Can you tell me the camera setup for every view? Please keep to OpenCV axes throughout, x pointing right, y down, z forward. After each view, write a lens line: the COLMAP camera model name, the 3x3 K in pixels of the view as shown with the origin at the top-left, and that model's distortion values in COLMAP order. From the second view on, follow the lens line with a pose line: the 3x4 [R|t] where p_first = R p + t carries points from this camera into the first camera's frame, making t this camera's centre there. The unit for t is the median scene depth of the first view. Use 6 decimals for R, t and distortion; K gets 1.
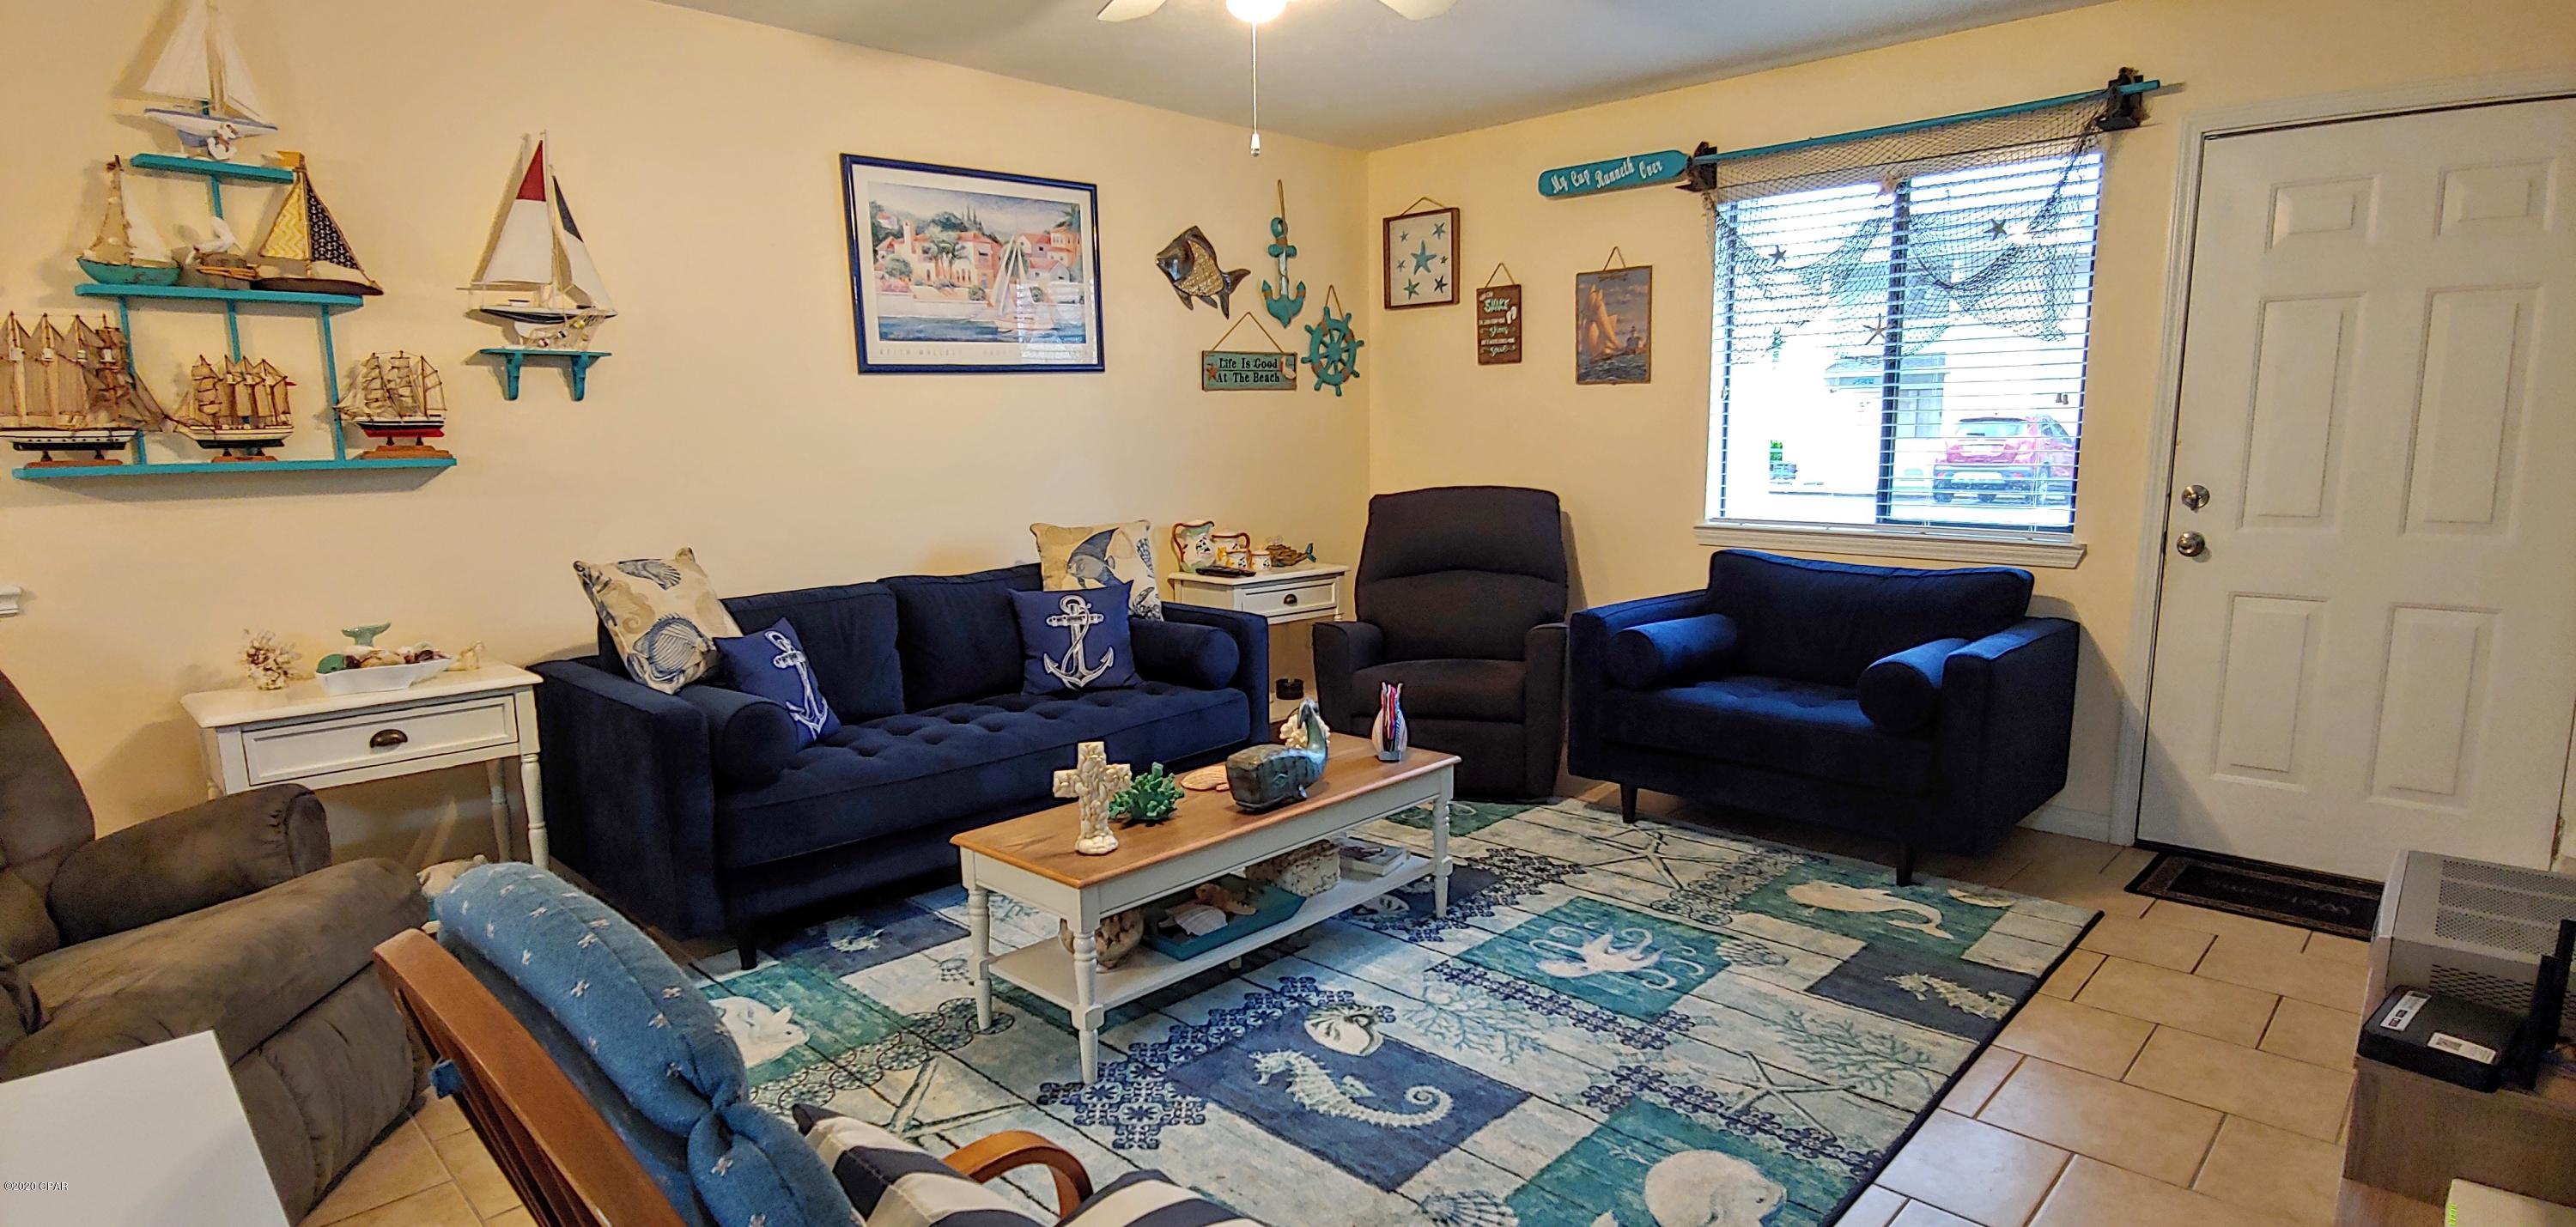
lens RADIAL K [[1292.0, 0, 1284.9], [0, 1292.0, 640.2], [0, 0, 1]] dist [-0.008083, -0.007827]
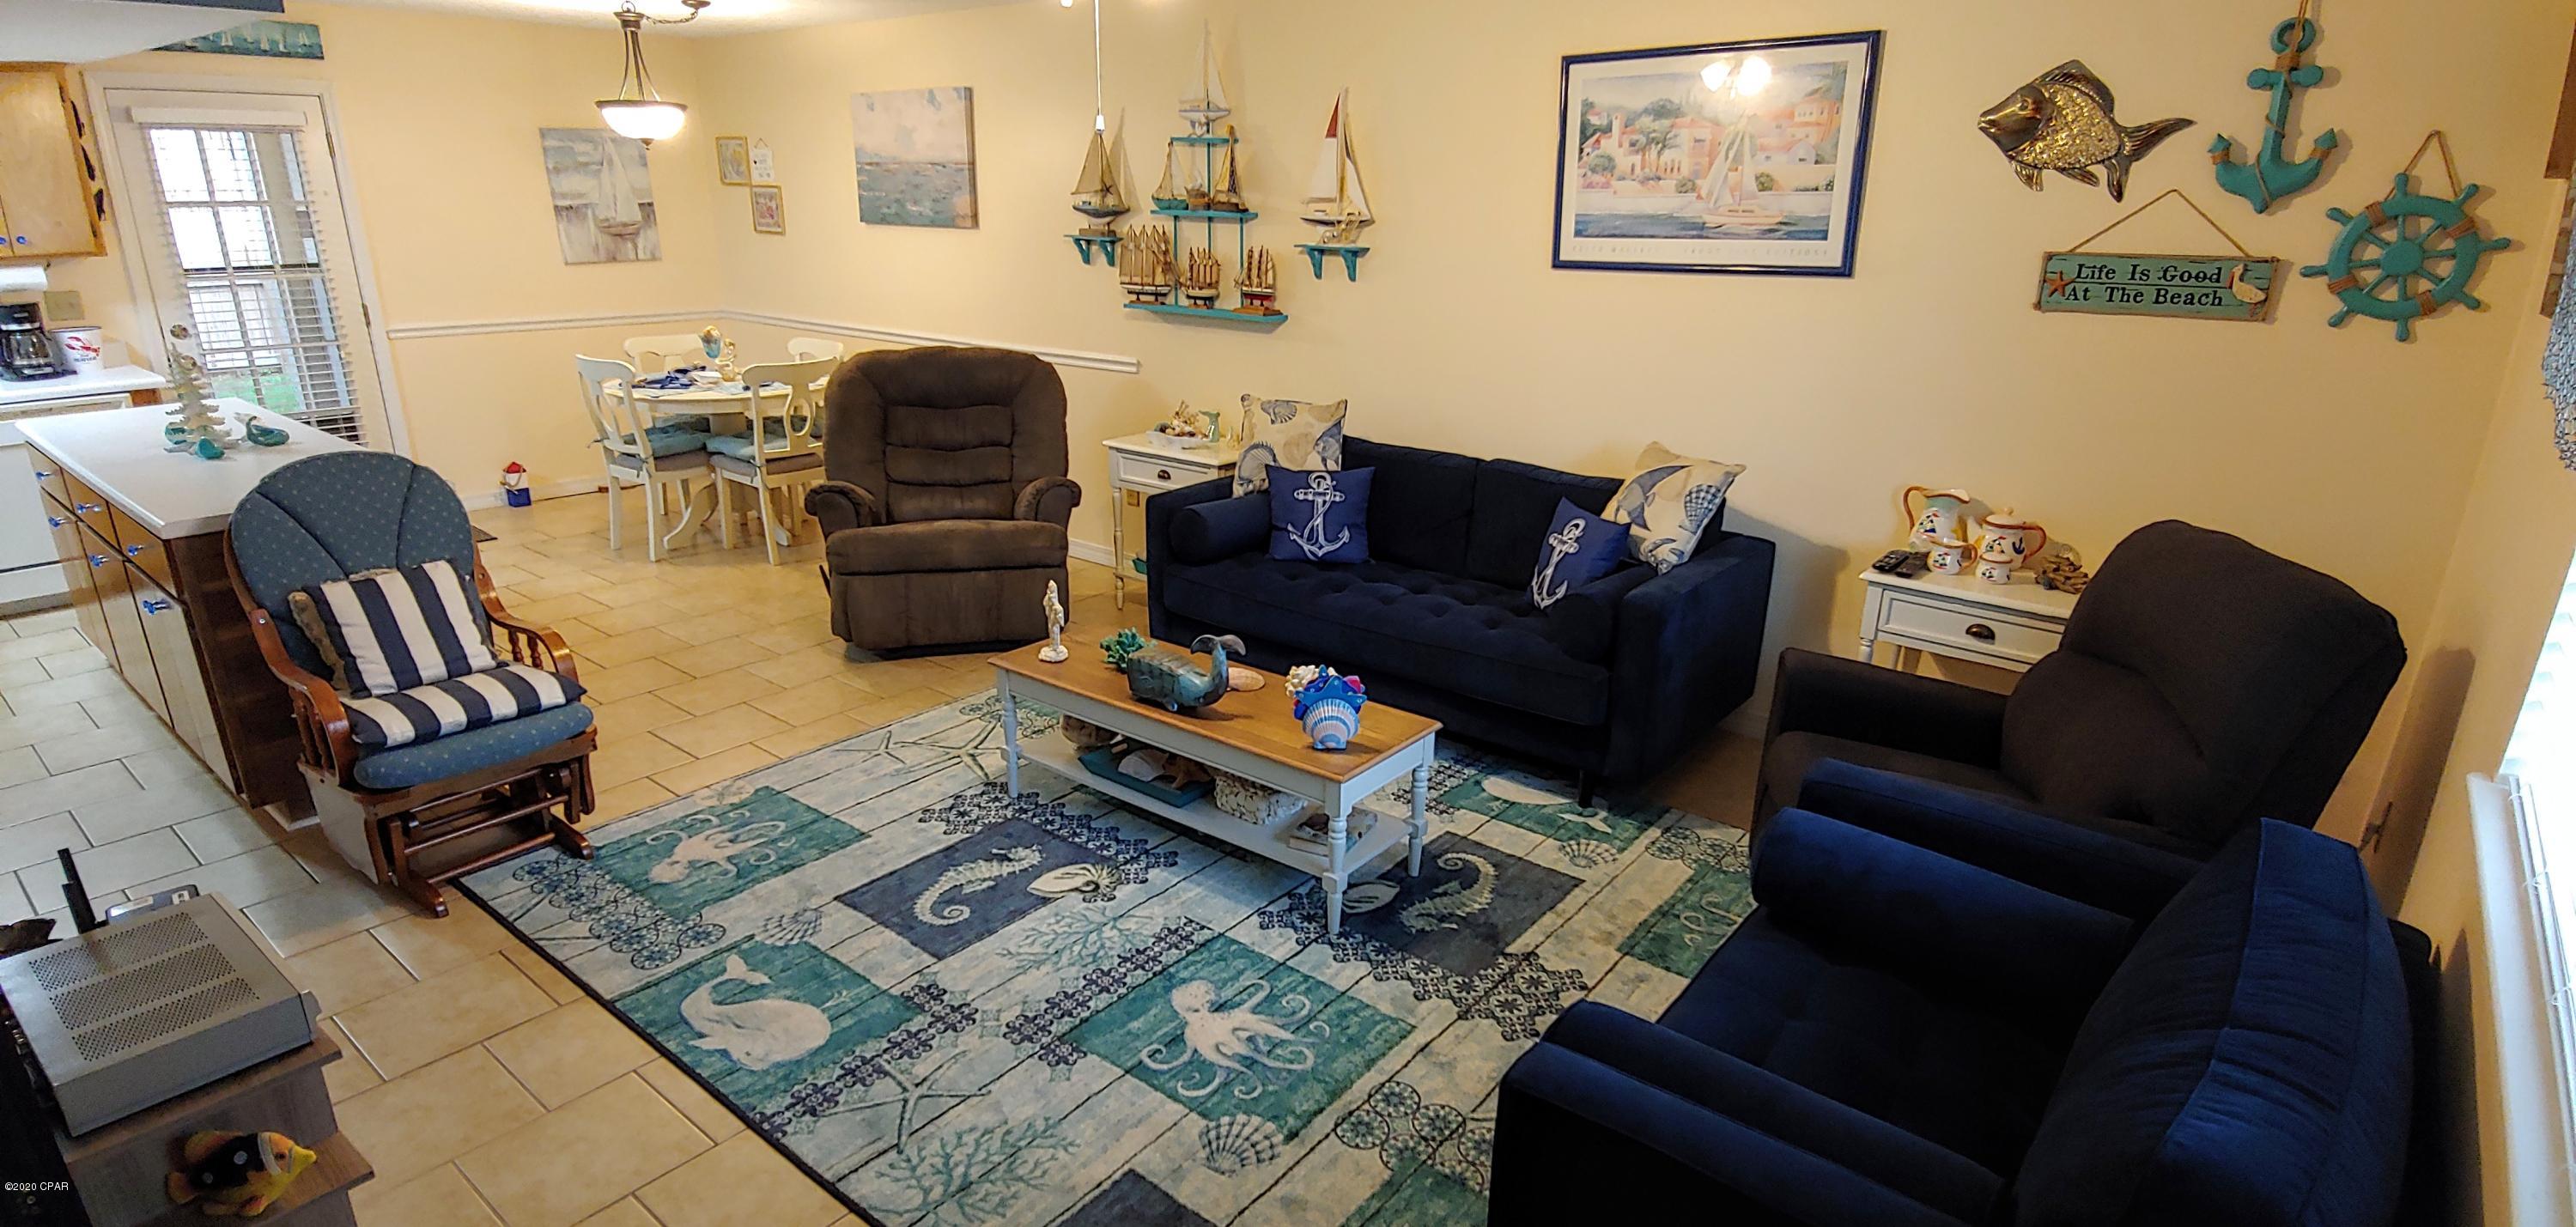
lens RADIAL K [[1292.0, 0, 1284.9], [0, 1292.0, 640.2], [0, 0, 1]] dist [-0.008083, -0.007827]
pose [[0.084371, 0.343102, -0.935501, 0.907305], [-0.174558, 0.929420, 0.325129, -0.273899], [0.981026, 0.135867, 0.138308, 0.804731]]
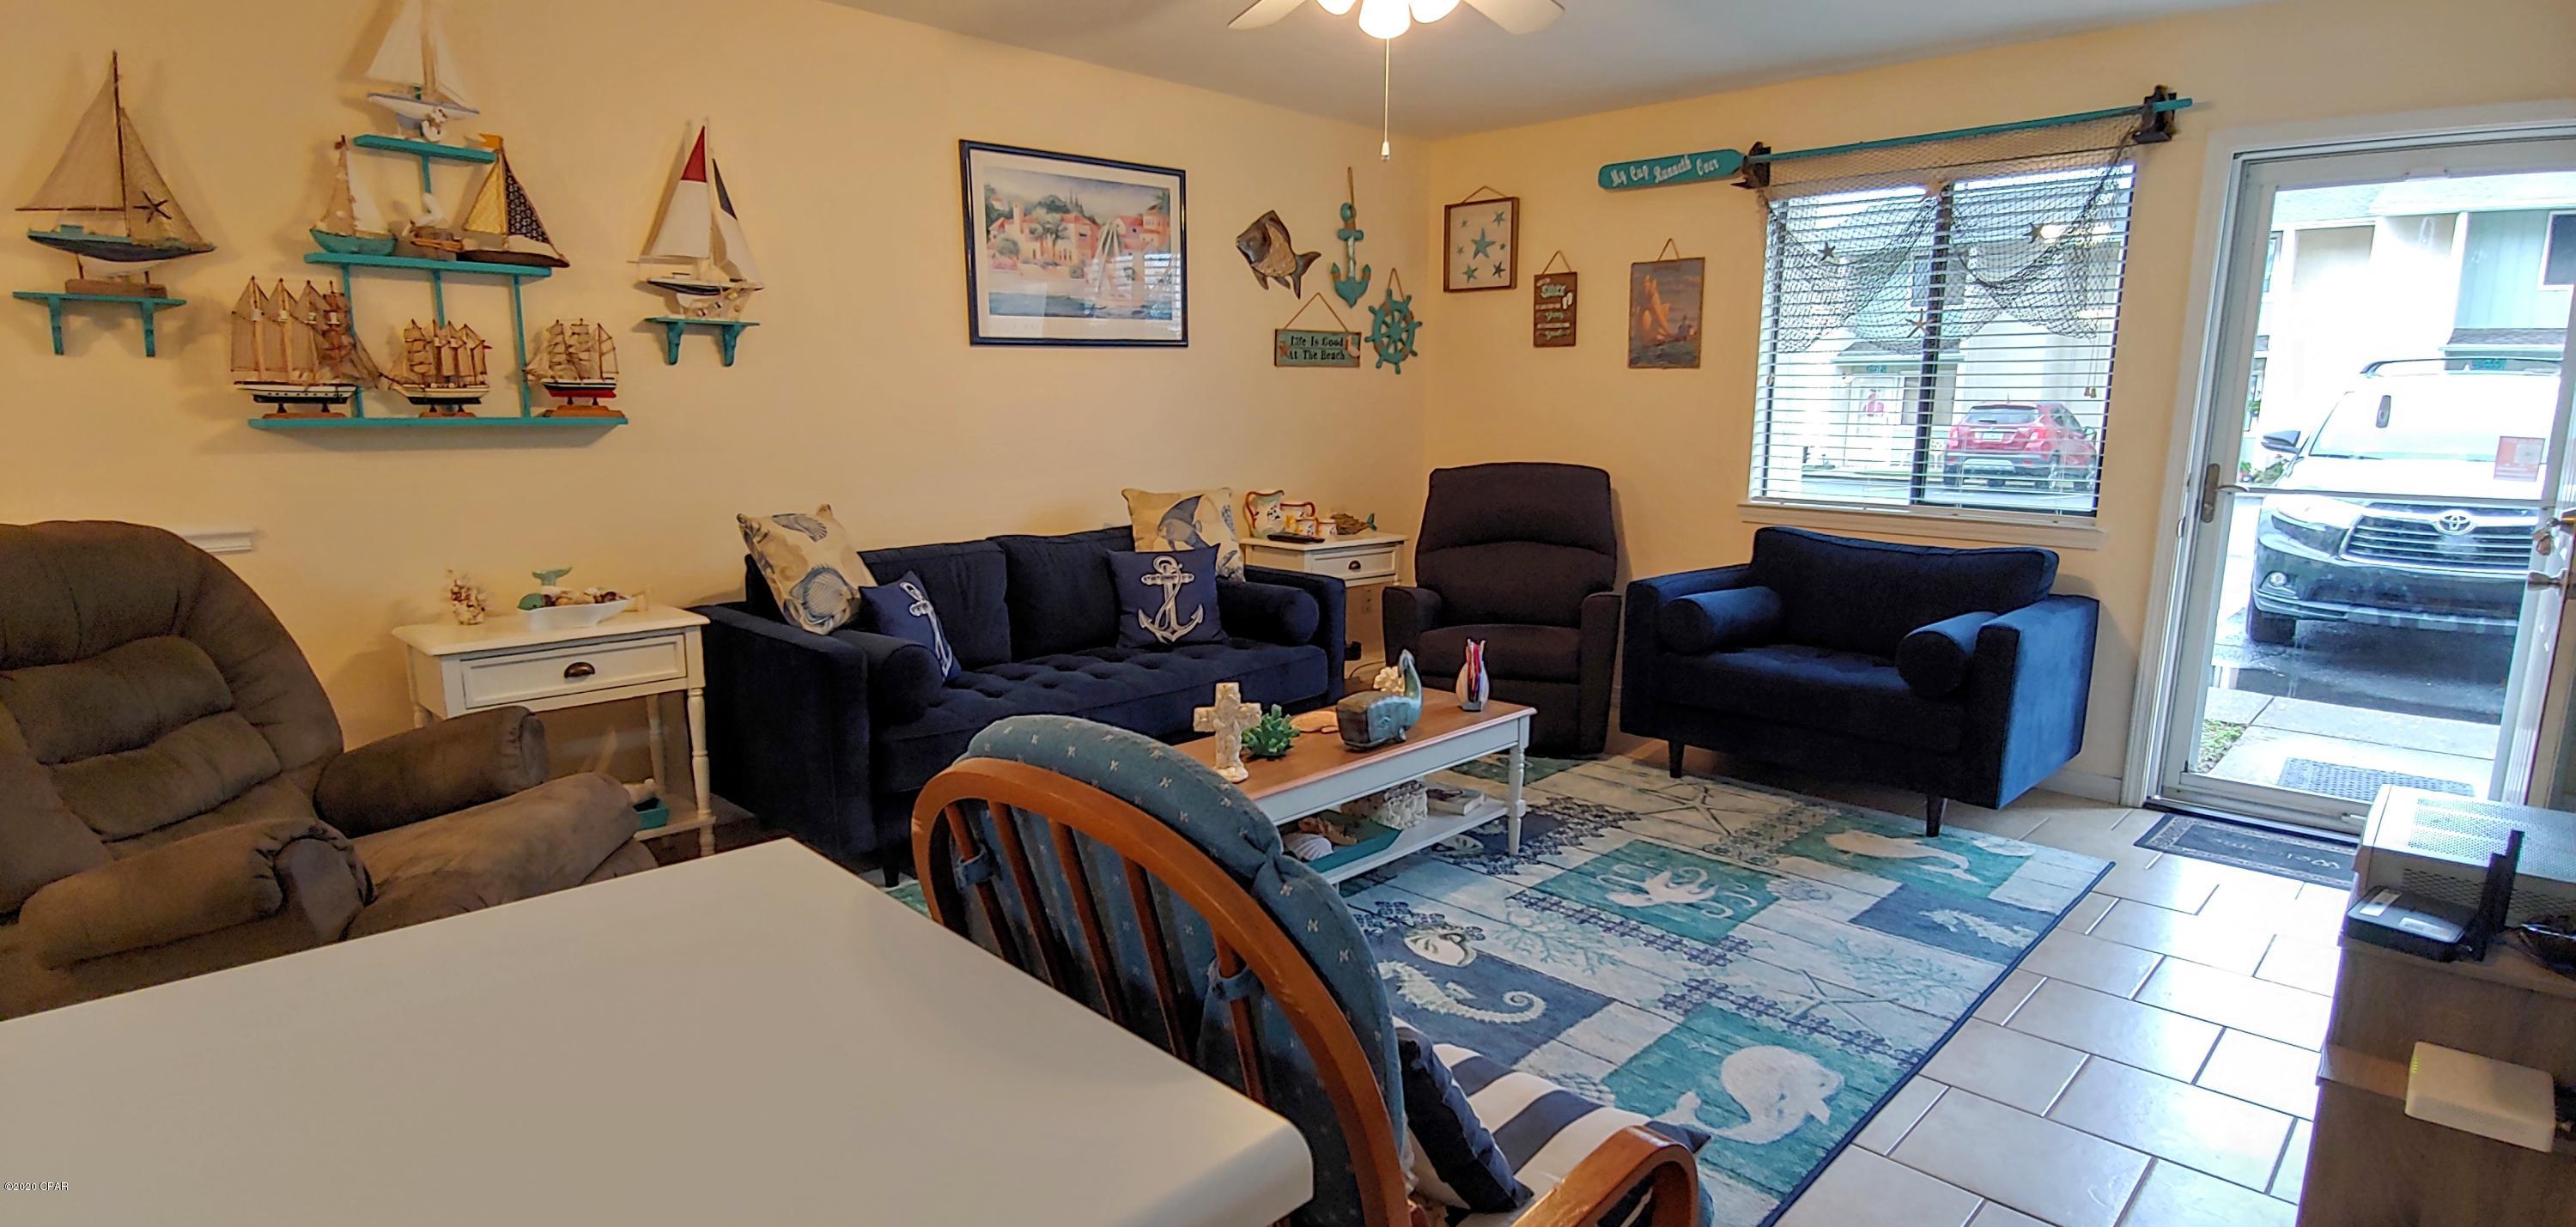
lens RADIAL K [[1292.0, 0, 1284.9], [0, 1292.0, 640.2], [0, 0, 1]] dist [-0.008083, -0.007827]
pose [[0.999797, 0.020127, 0.000122, -0.076489], [-0.020125, 0.999580, 0.020847, 0.012945], [0.000297, -0.020845, 0.999783, -0.094191]]
